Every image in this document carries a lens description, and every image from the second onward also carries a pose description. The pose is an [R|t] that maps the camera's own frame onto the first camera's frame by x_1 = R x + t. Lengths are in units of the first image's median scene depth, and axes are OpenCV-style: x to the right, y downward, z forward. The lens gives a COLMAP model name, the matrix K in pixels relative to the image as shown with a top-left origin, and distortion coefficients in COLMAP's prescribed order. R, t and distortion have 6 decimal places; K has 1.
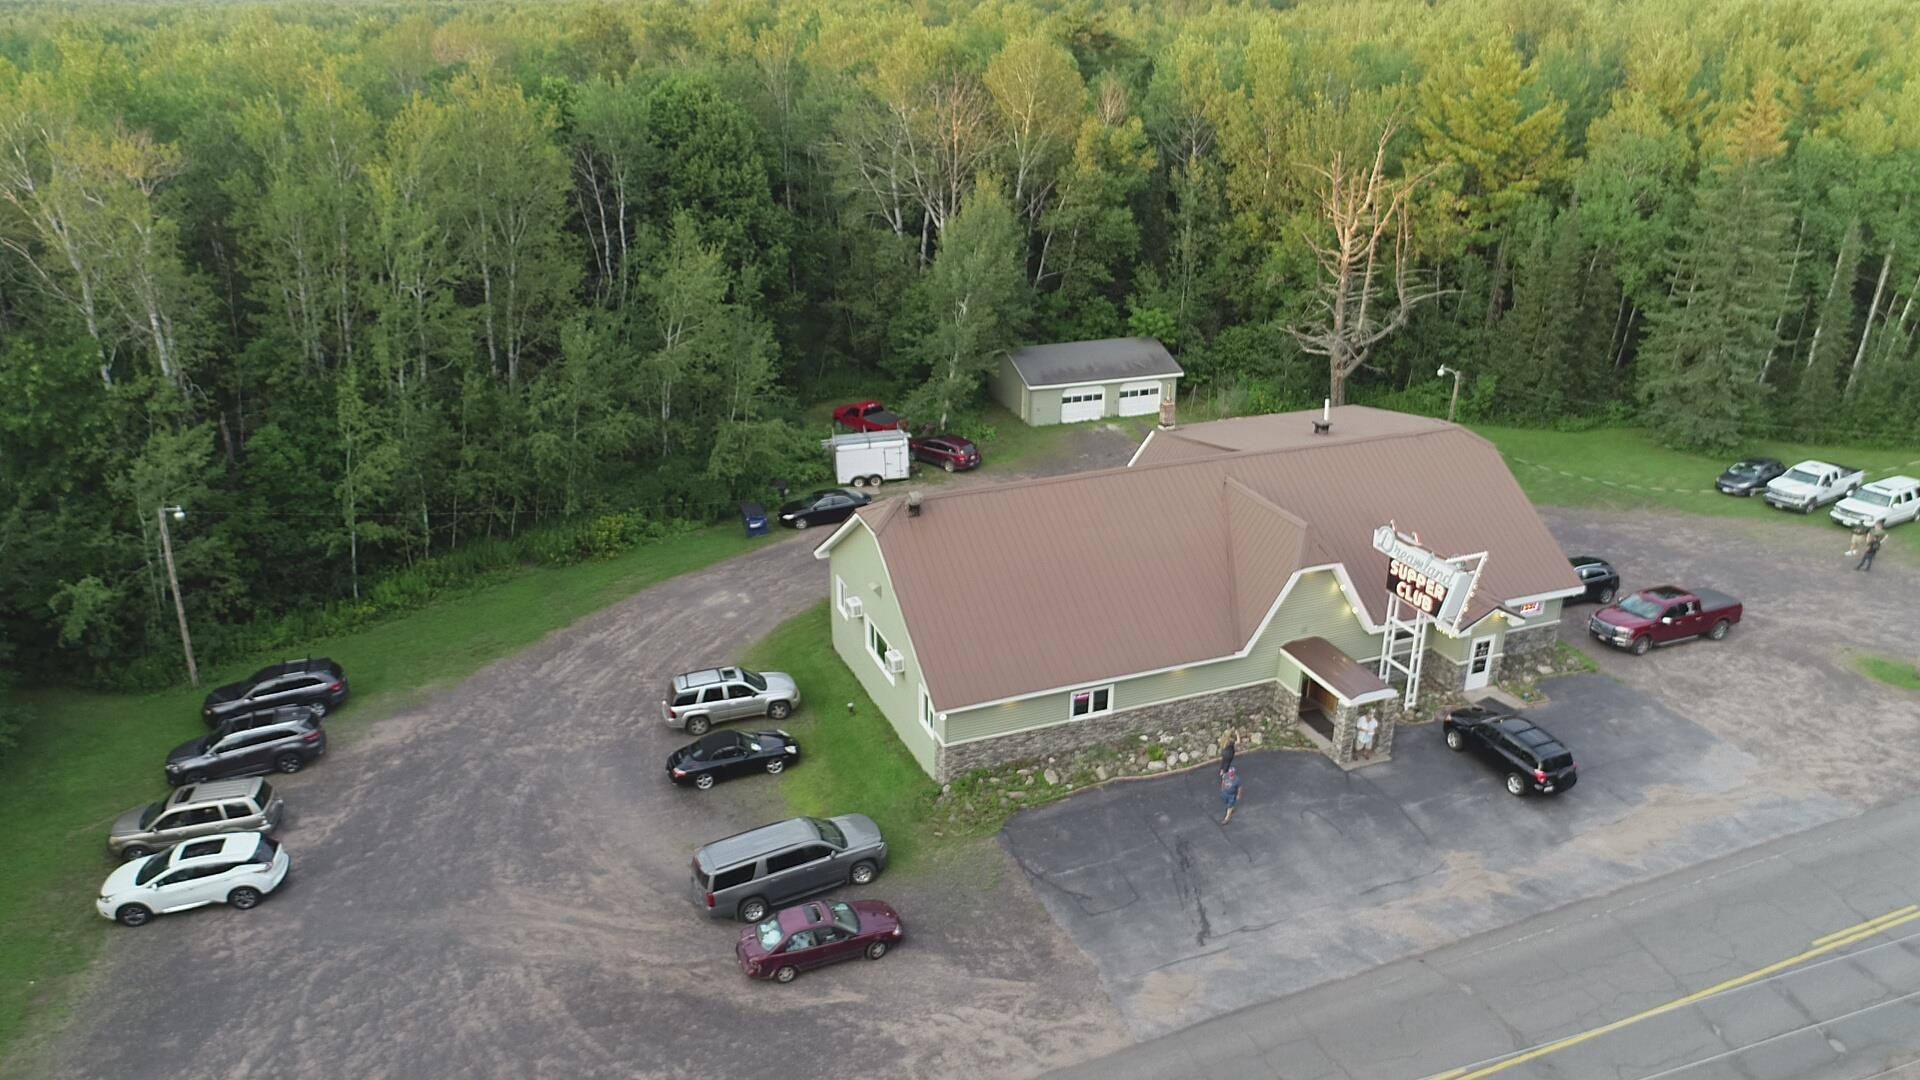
lens RADIAL K [[1335.9, 0, 954.3], [0, 1335.9, 545.5], [0, 0, 1]] dist [-0.004470, 0.000058]
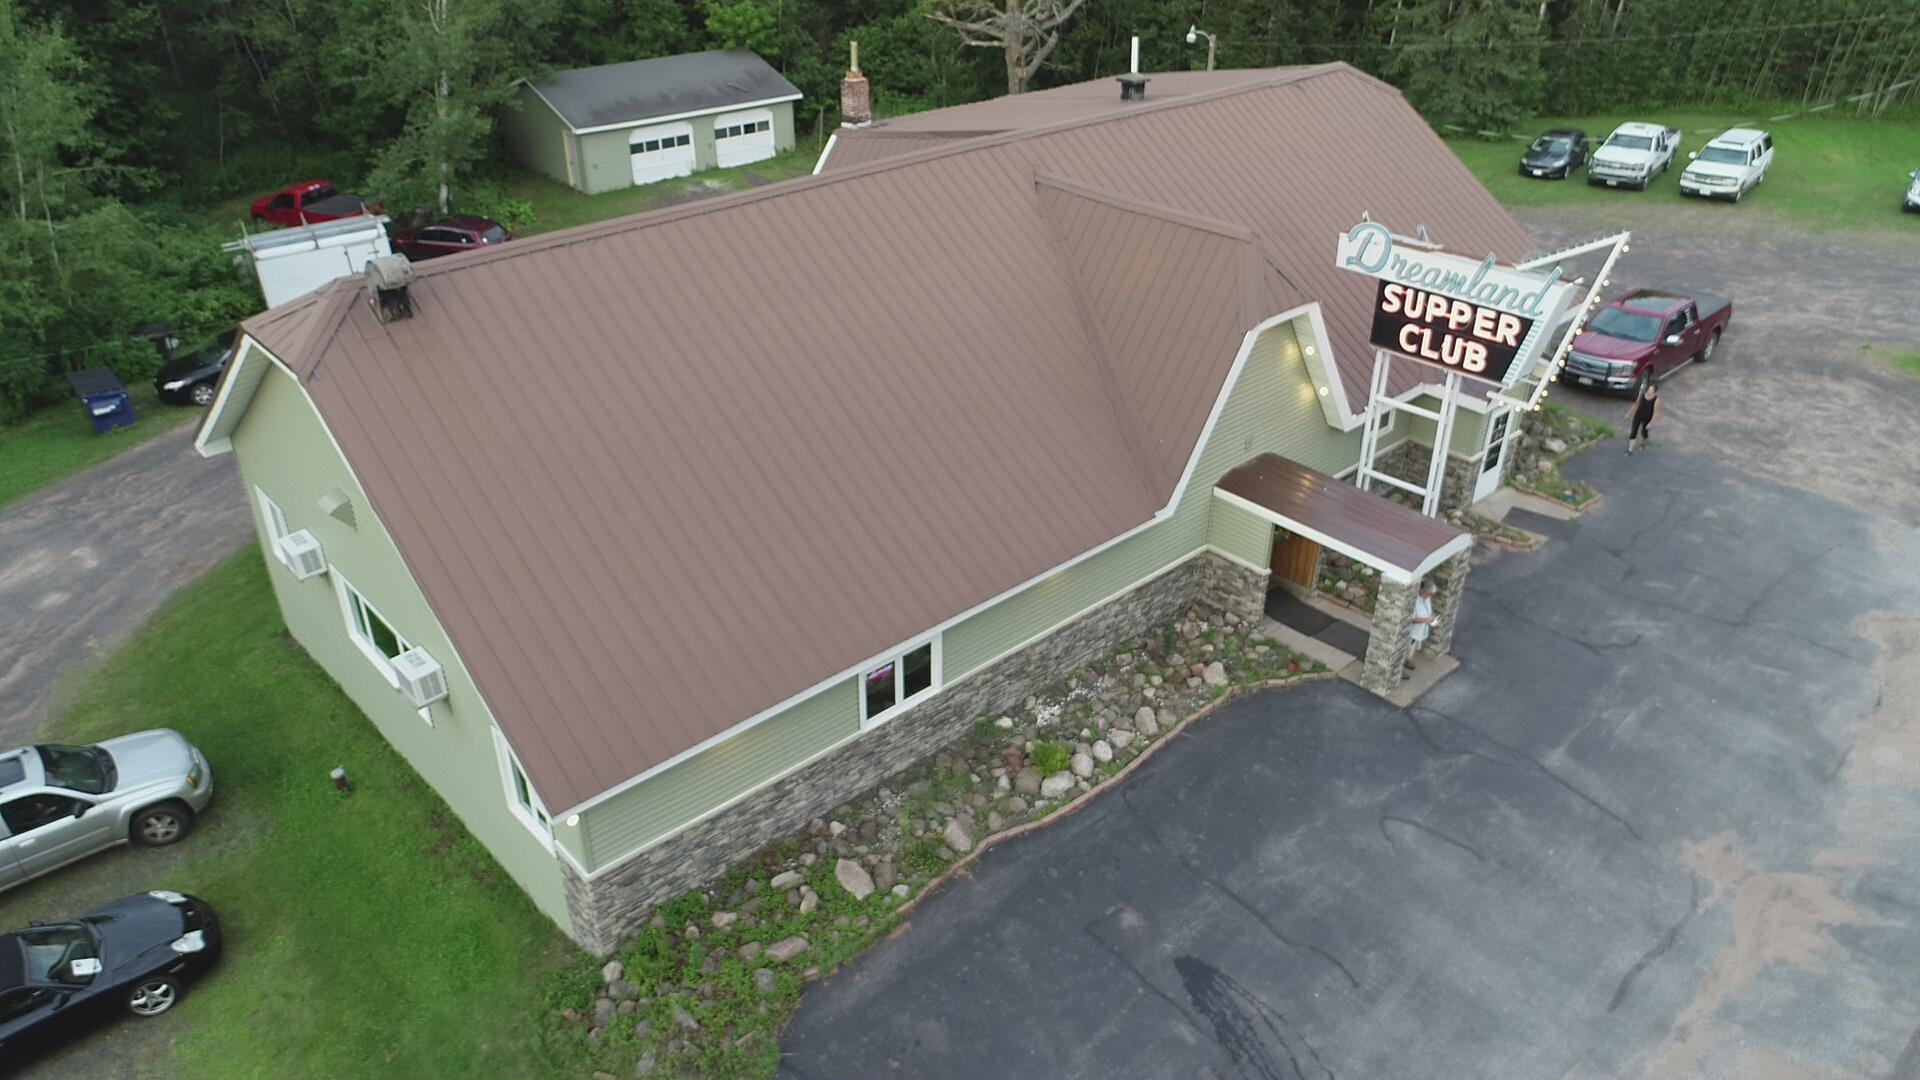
lens RADIAL K [[1335.9, 0, 954.3], [0, 1335.9, 545.5], [0, 0, 1]] dist [-0.004470, 0.000058]
pose [[0.934840, -0.181736, 0.305034, -0.006926], [0.141376, 0.978565, 0.149742, 0.007234], [-0.325710, -0.096860, 0.940495, 0.471701]]
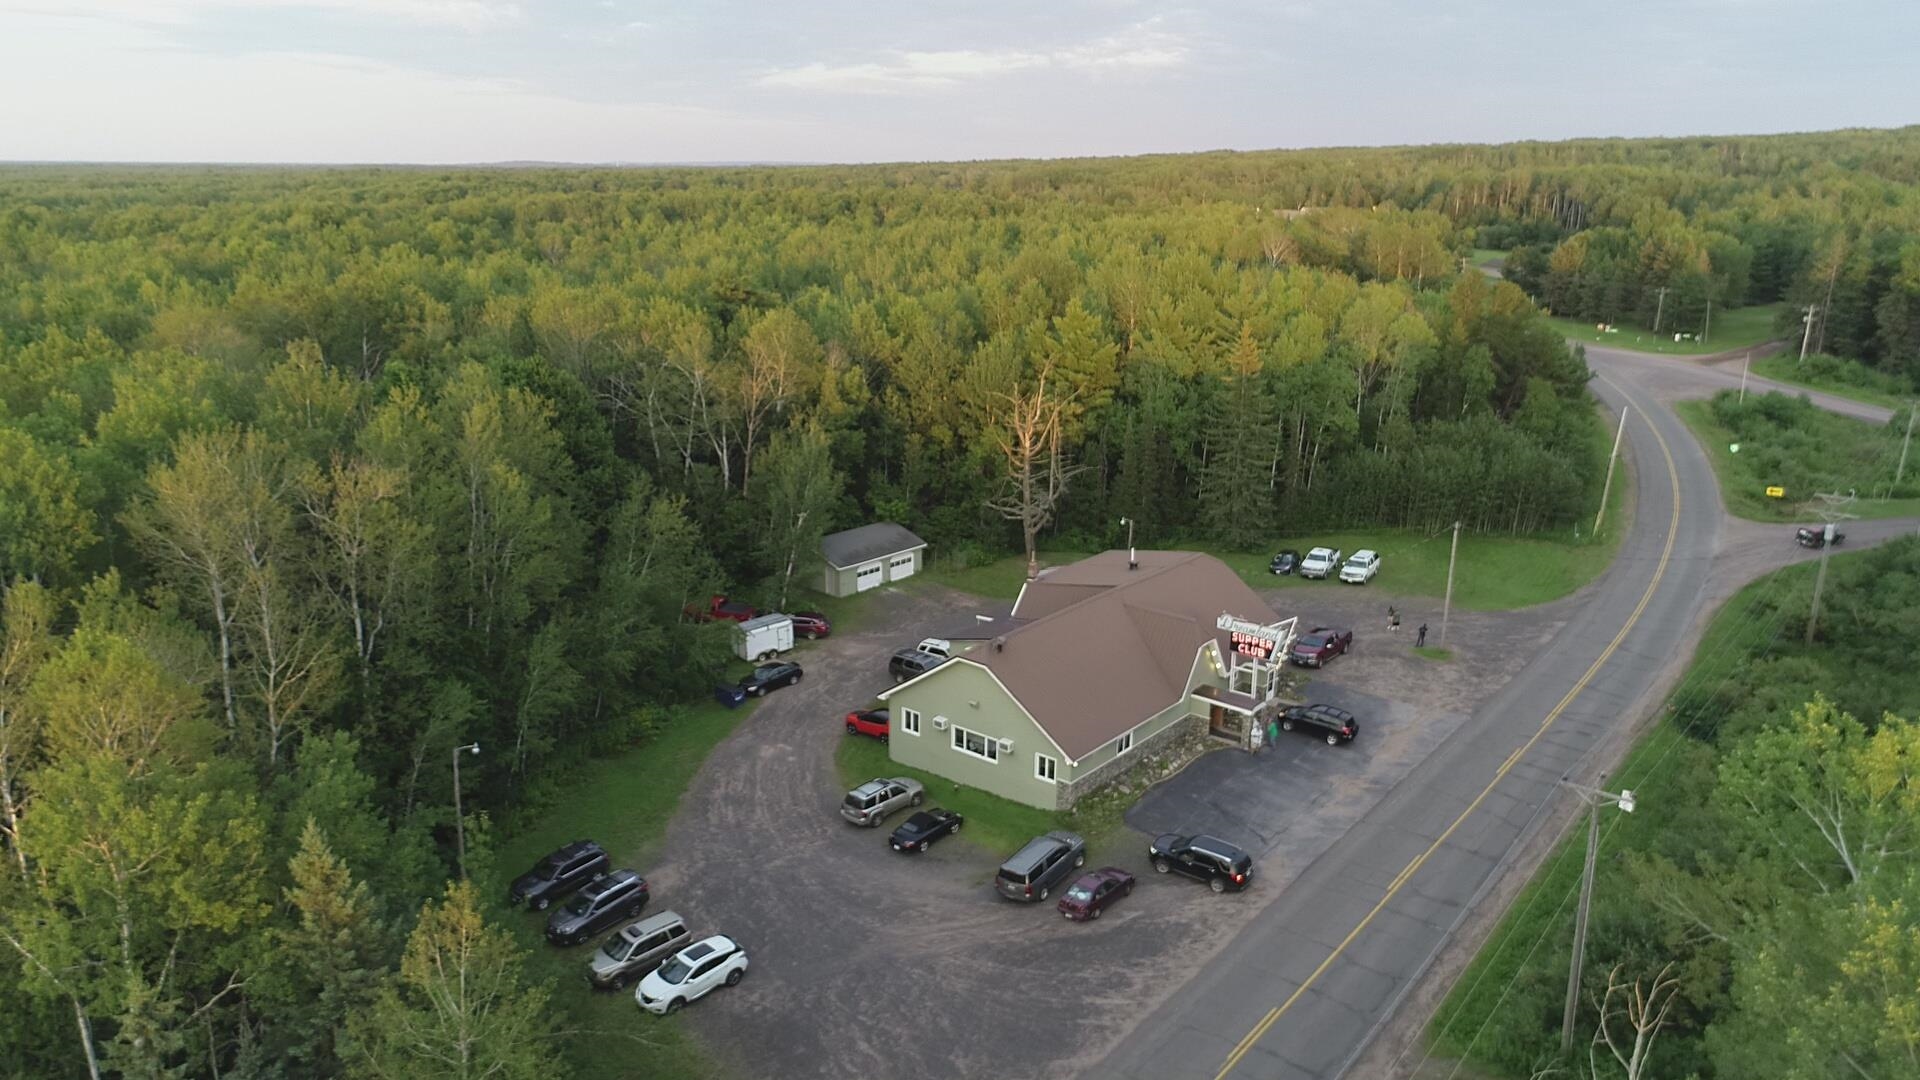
lens RADIAL K [[1335.9, 0, 954.3], [0, 1335.9, 545.5], [0, 0, 1]] dist [-0.004470, 0.000058]
pose [[0.870667, -0.126089, 0.475437, -0.687541], [0.181561, 0.980711, -0.072400, -0.034765], [-0.457137, 0.149357, 0.876766, -0.326723]]
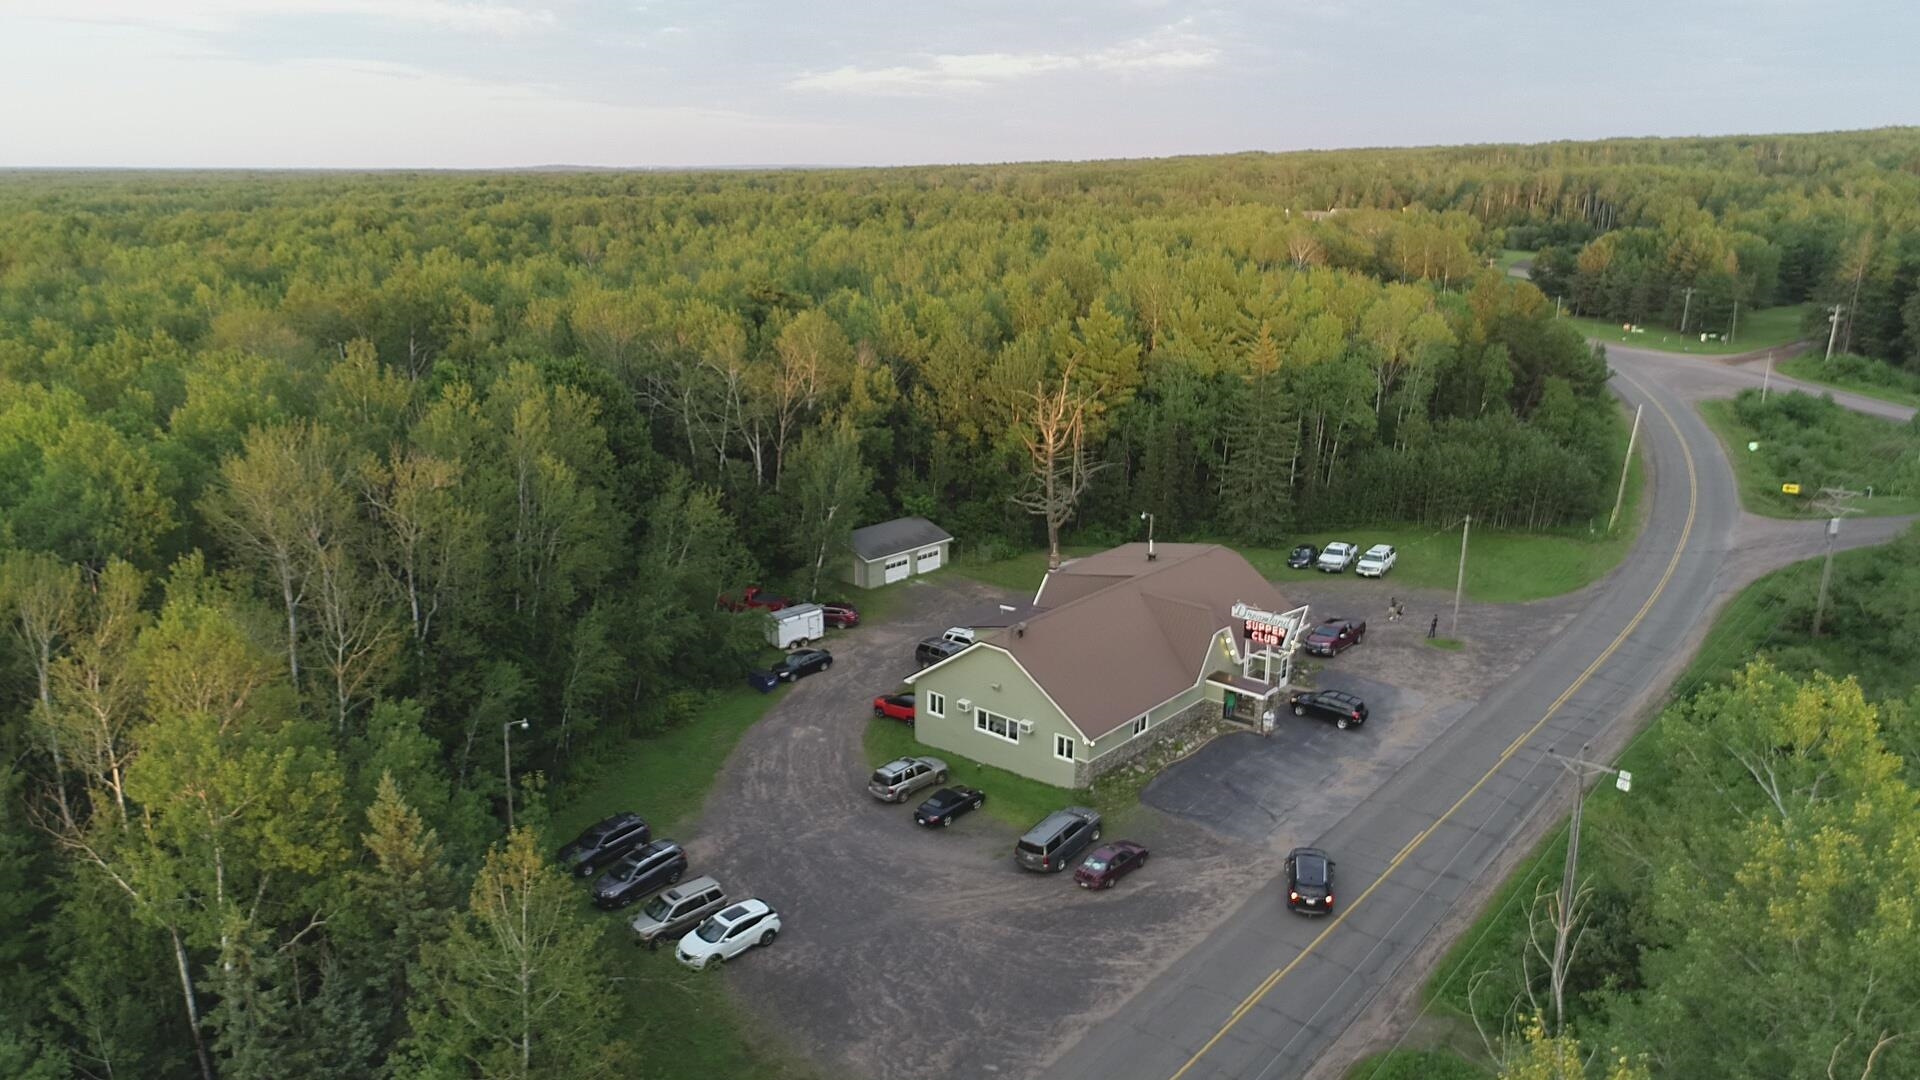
lens RADIAL K [[1335.9, 0, 954.3], [0, 1335.9, 545.5], [0, 0, 1]] dist [-0.004470, 0.000058]
pose [[0.881278, -0.123644, 0.456137, -0.712578], [0.178017, 0.980928, -0.078040, -0.015973], [-0.437788, 0.149975, 0.886481, -0.382023]]
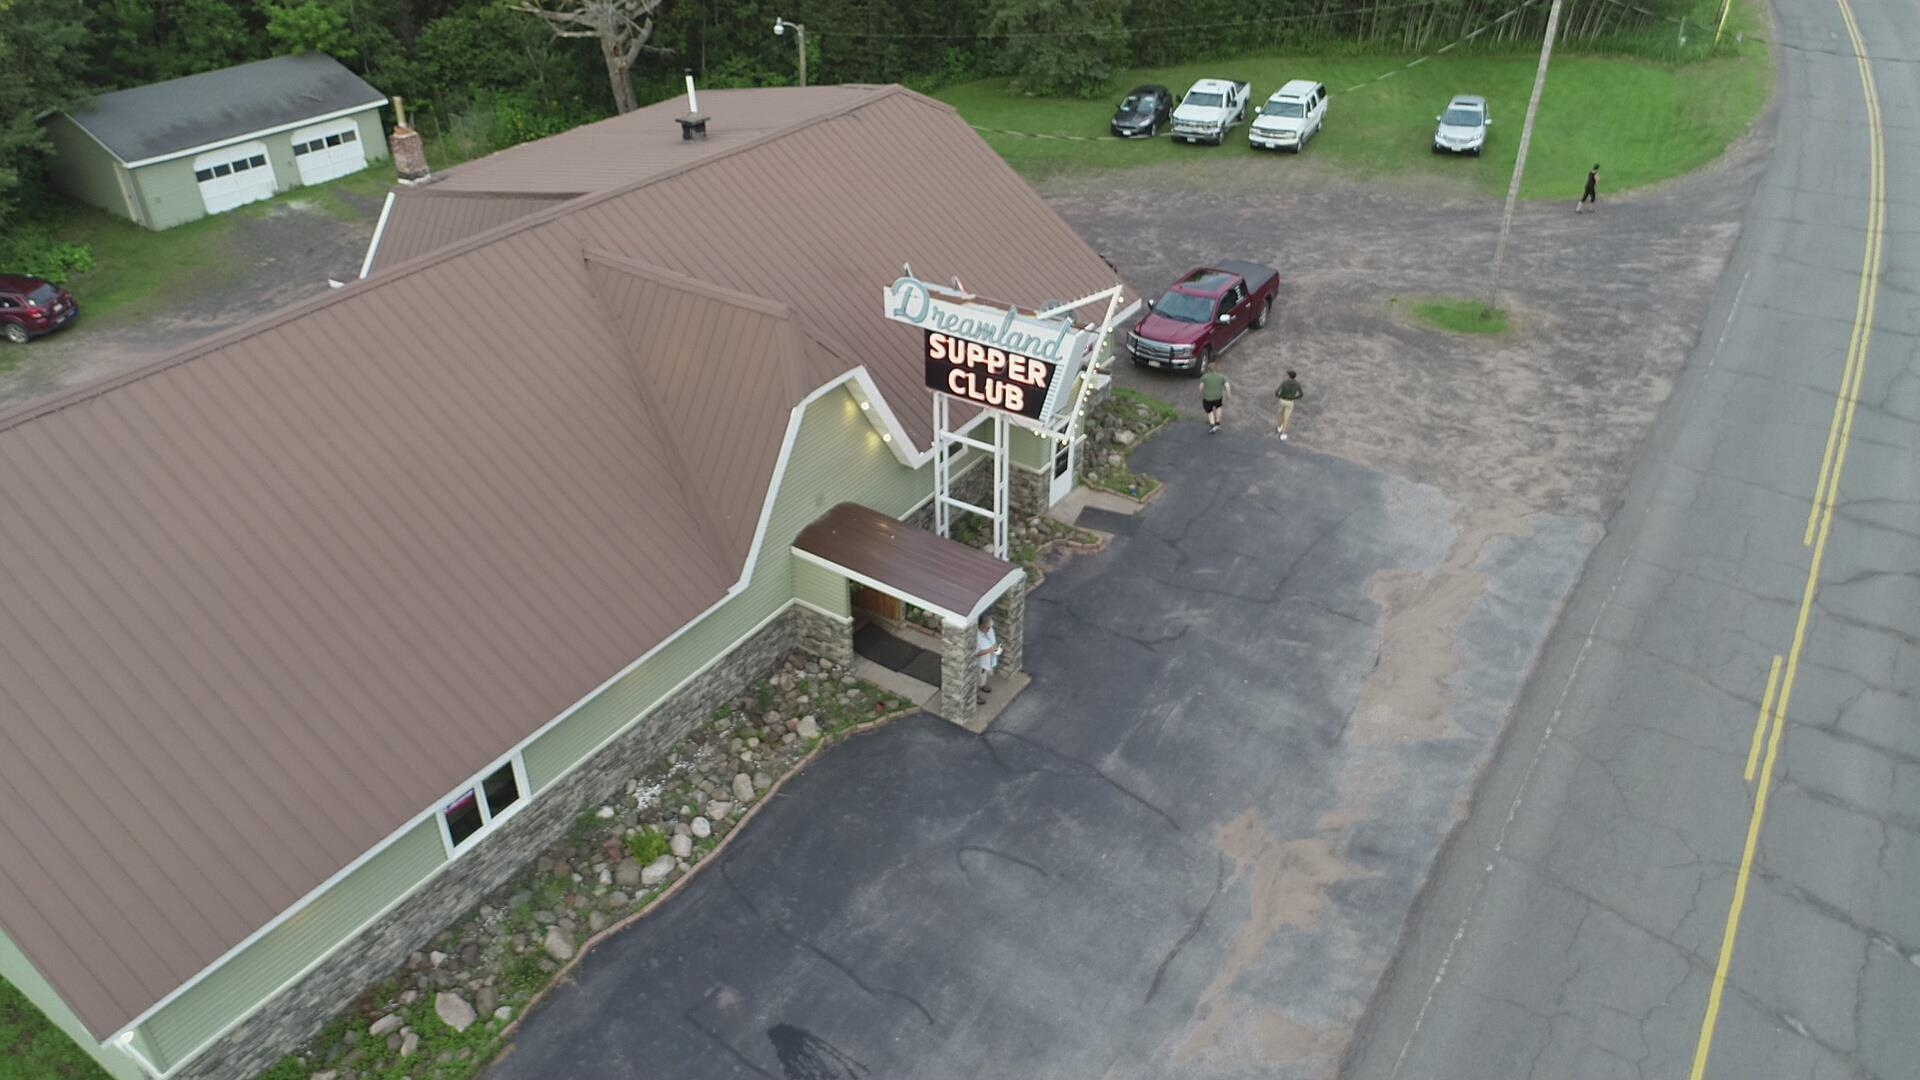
lens RADIAL K [[1335.9, 0, 954.3], [0, 1335.9, 545.5], [0, 0, 1]] dist [-0.004470, 0.000058]
pose [[0.823324, -0.316129, 0.471380, 0.038961], [0.222169, 0.943756, 0.244881, -0.034379], [-0.522282, -0.096891, 0.847251, 0.437975]]
